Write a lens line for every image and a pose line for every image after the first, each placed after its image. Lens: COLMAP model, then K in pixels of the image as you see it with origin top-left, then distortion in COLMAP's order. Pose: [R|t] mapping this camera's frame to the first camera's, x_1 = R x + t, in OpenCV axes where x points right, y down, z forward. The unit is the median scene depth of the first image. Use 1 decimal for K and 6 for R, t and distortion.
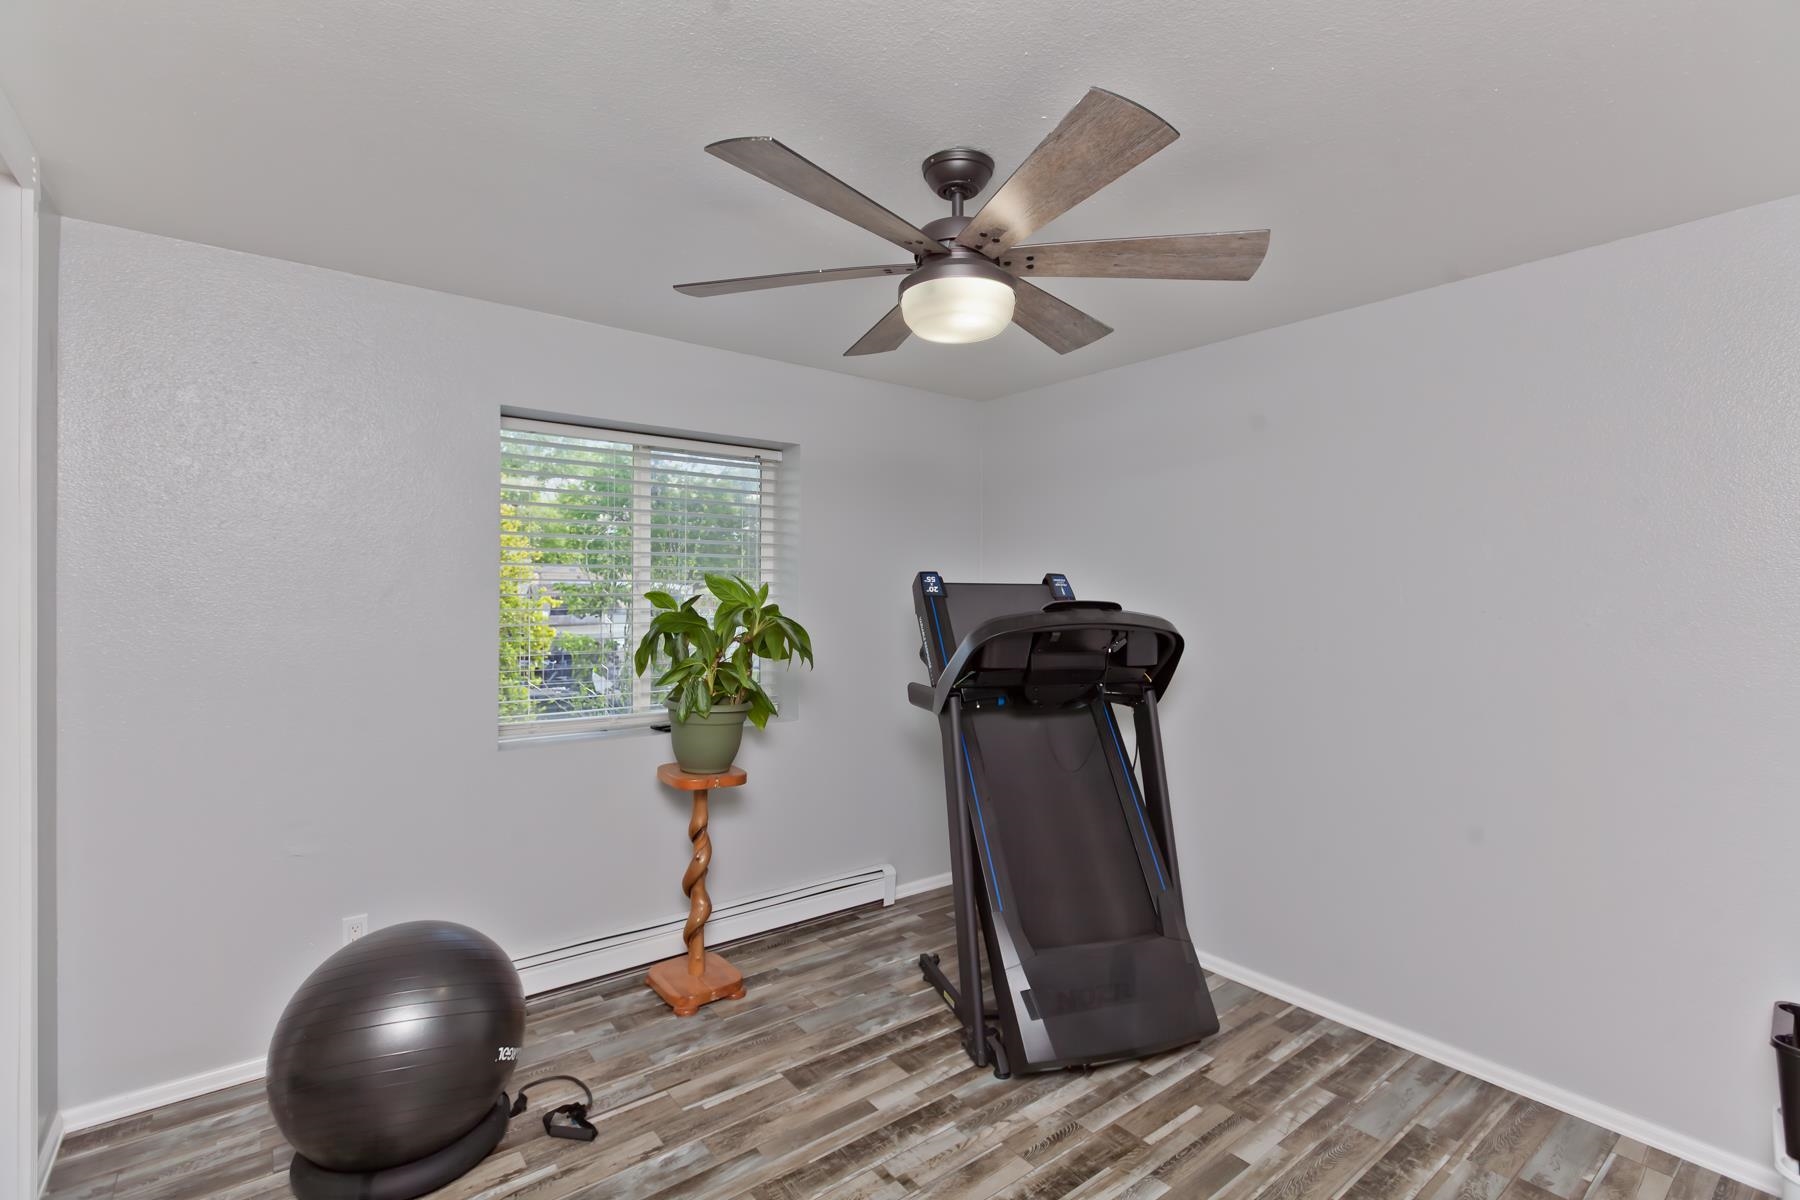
lens RADIAL K [[837.3, 0, 901.2], [0, 837.3, 604.6], [0, 0, 1]] dist [-0.006409, -0.002139]
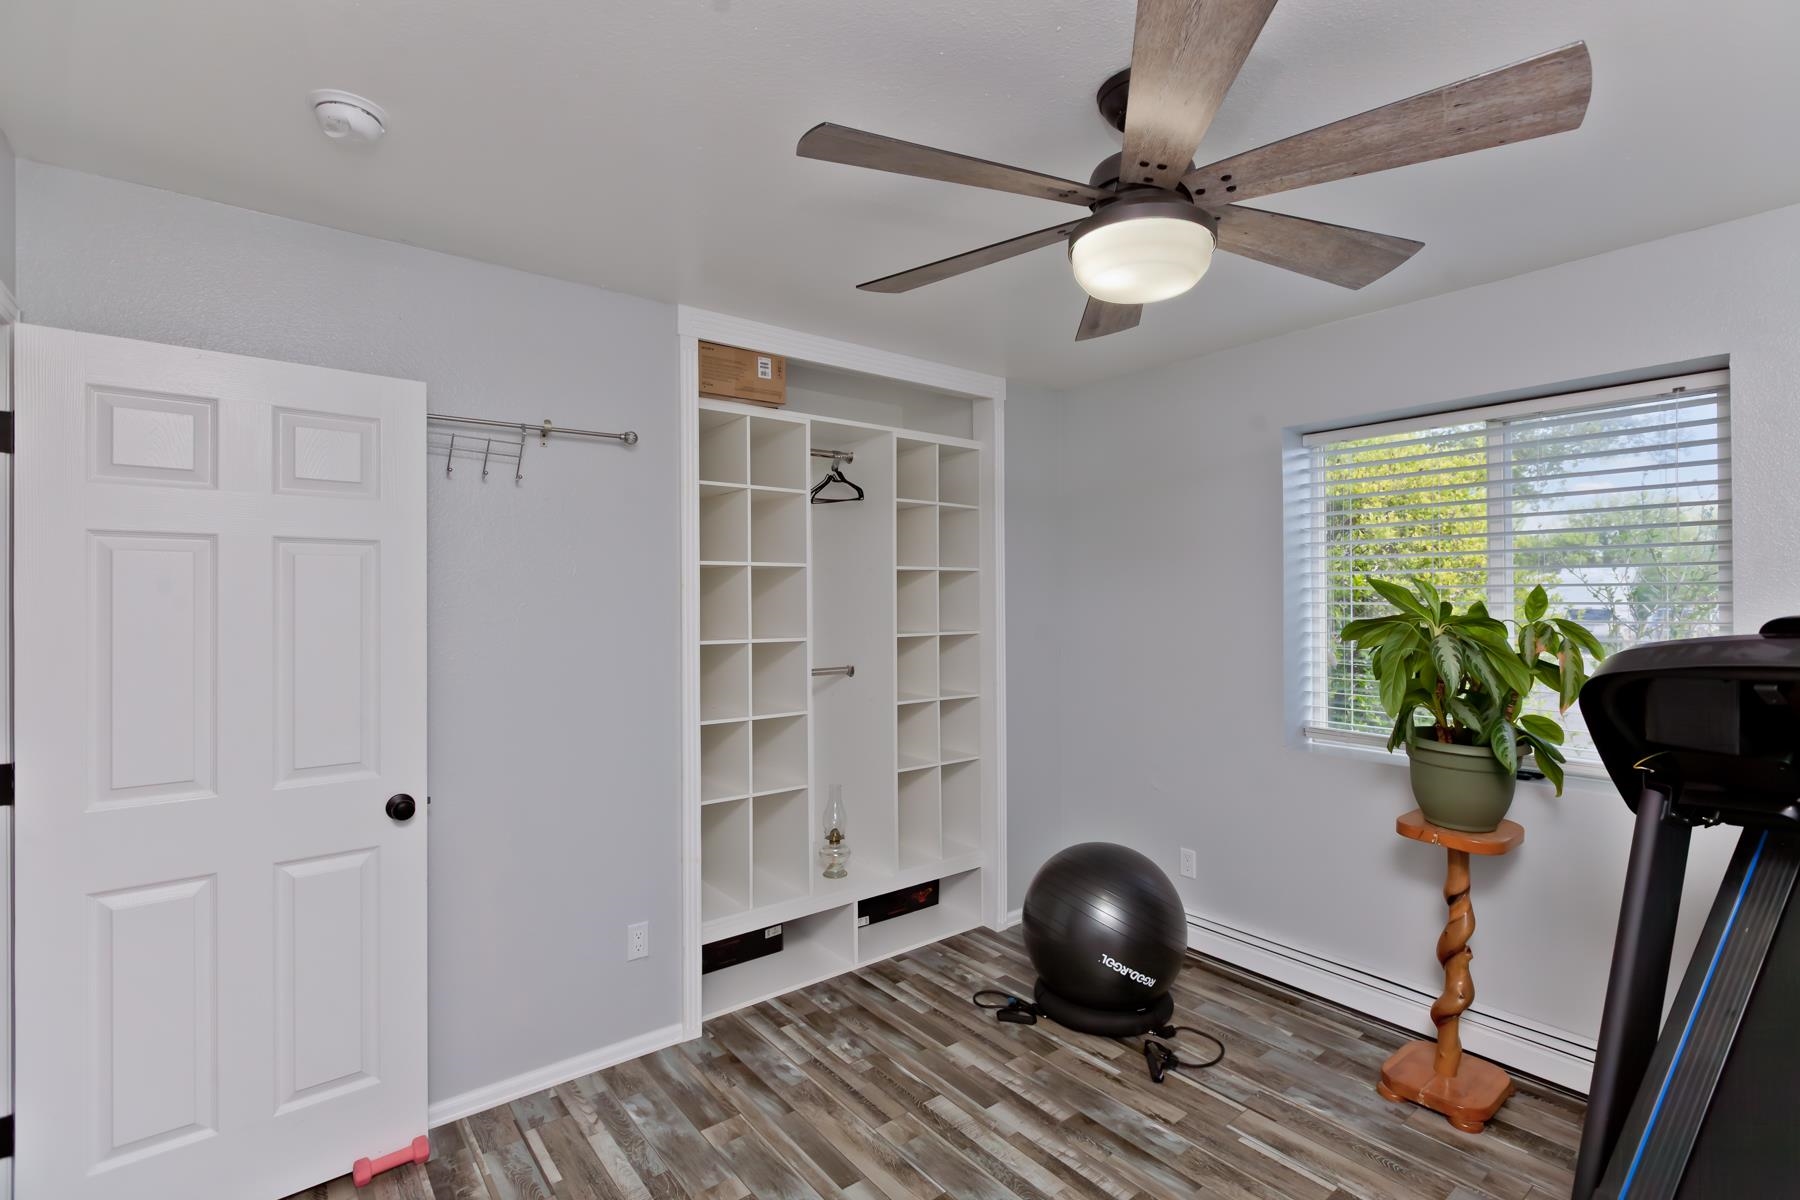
lens RADIAL K [[837.3, 0, 899.6], [0, 837.3, 595.3], [0, 0, 1]] dist [-0.006409, -0.002139]
pose [[-0.010625, -0.010566, -0.999888, 0.687937], [-0.016357, 0.999812, -0.010392, -0.000275], [0.999810, 0.016245, -0.010796, 0.582796]]
